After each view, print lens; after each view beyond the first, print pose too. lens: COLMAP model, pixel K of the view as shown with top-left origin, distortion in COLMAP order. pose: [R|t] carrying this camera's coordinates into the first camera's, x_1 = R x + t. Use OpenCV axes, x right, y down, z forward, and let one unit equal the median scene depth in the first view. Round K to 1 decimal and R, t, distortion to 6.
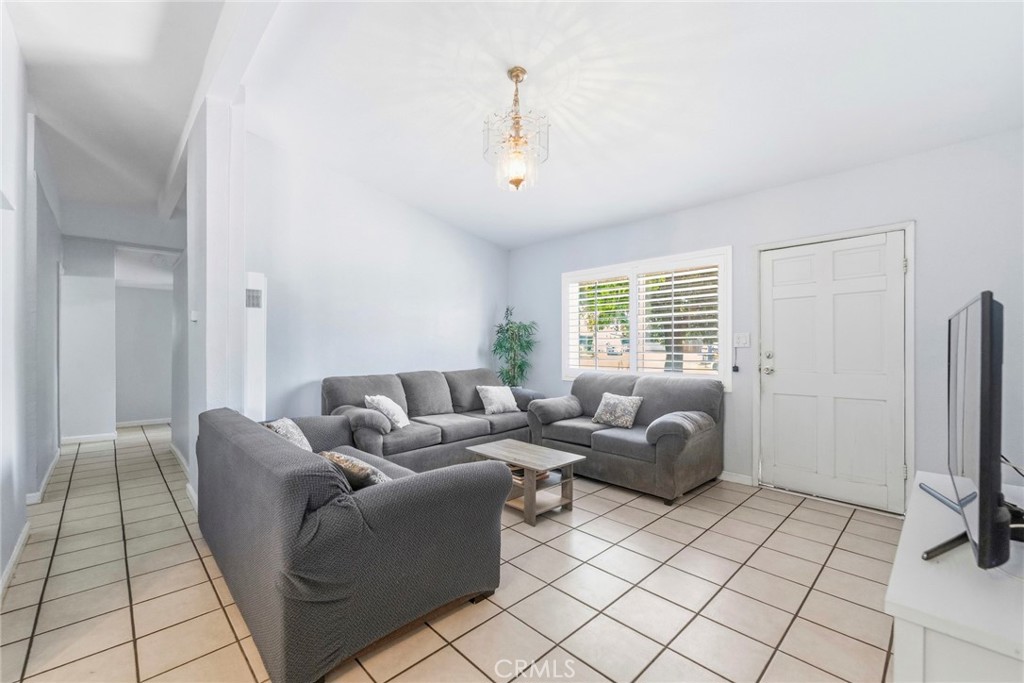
lens RADIAL K [[415.1, 0, 512.7], [0, 415.1, 344.8], [0, 0, 1]] dist [-0.003488, -0.000314]
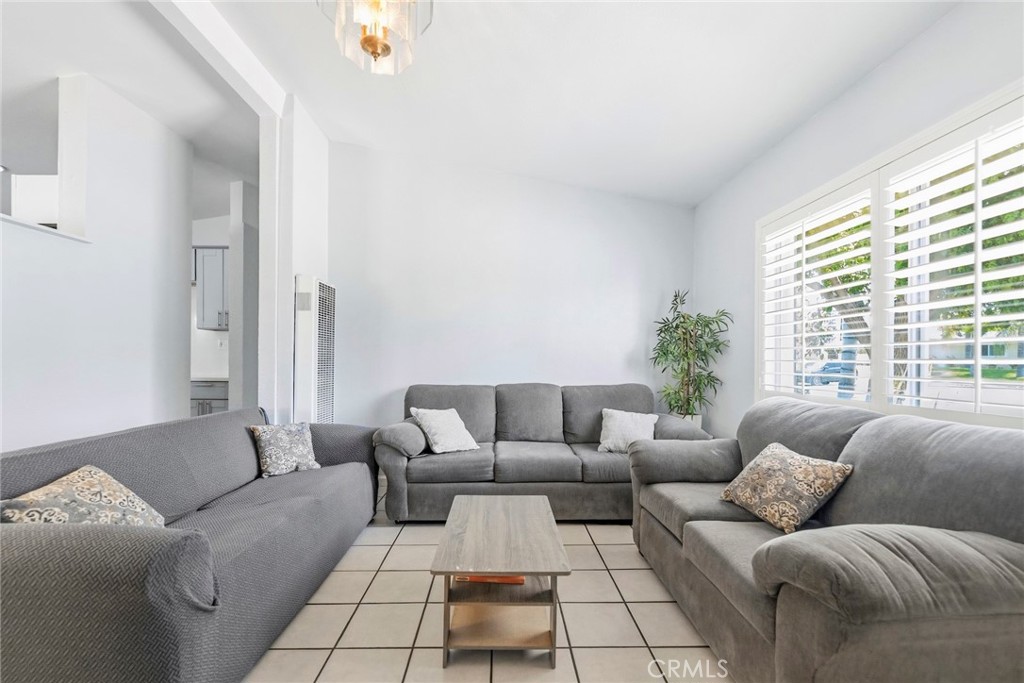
lens RADIAL K [[427.3, 0, 511.7], [0, 427.3, 358.6], [0, 0, 1]] dist [0.002163, 0.000016]
pose [[0.730562, 0.002360, -0.682842, 0.308837], [-0.002416, 0.999997, 0.000871, 0.016469], [0.682842, 0.001013, 0.730565, 0.394685]]
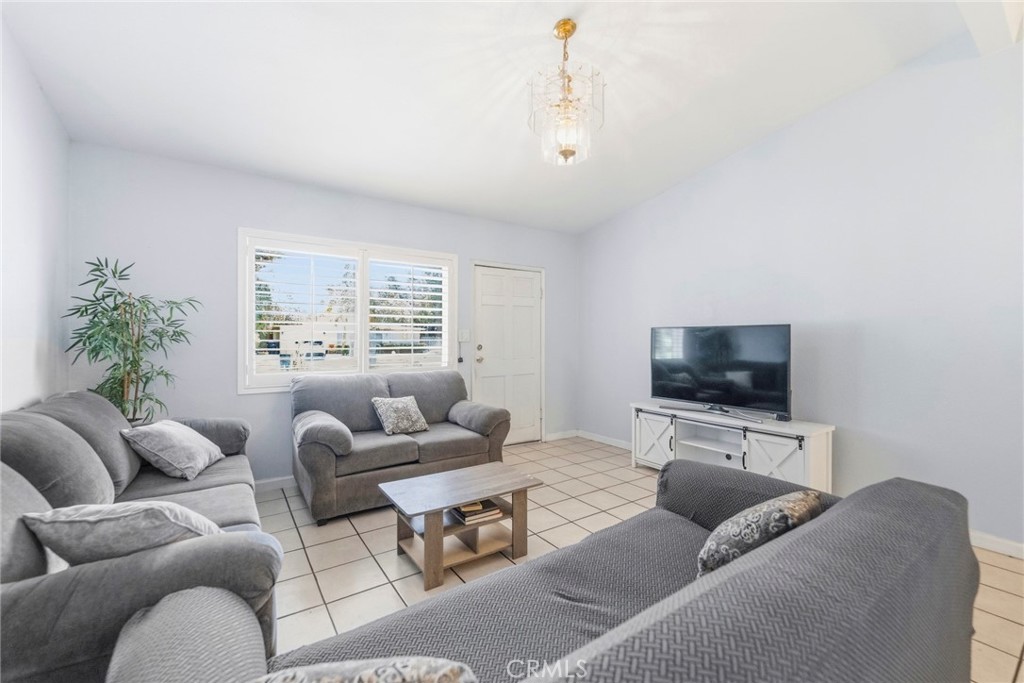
lens RADIAL K [[412.5, 0, 510.7], [0, 412.5, 339.0], [0, 0, 1]] dist [0.000055, -0.000048]
pose [[0.156622, 0.002853, 0.987654, -0.486669], [0.002624, 0.999991, -0.003305, 0.002099], [-0.987655, 0.003109, 0.156613, 0.554135]]
